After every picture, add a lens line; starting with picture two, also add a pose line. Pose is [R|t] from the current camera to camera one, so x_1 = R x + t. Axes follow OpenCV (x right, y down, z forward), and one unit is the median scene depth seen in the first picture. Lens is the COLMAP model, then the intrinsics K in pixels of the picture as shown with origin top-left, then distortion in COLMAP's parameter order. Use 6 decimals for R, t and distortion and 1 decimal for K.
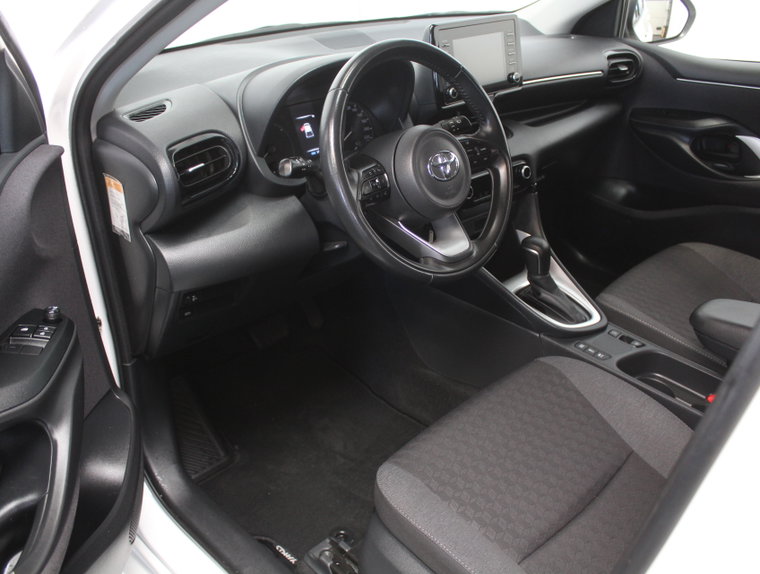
lens RADIAL K [[736.1, 0, 379.4], [0, 736.1, 287.2], [0, 0, 1]] dist [-0.118081, 0.000000]
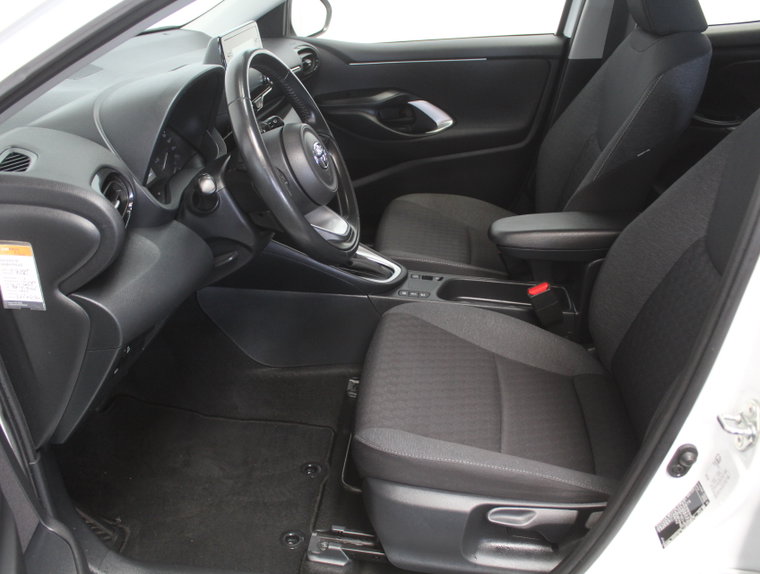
lens RADIAL K [[736.1, 0, 379.5], [0, 736.1, 285.9], [0, 0, 1]] dist [-0.118081, 0.000000]
pose [[0.770424, -0.286194, 0.569684, -0.372048], [0.300066, 0.951193, 0.072054, -0.023326], [-0.562501, 0.115431, 0.818699, 0.057509]]
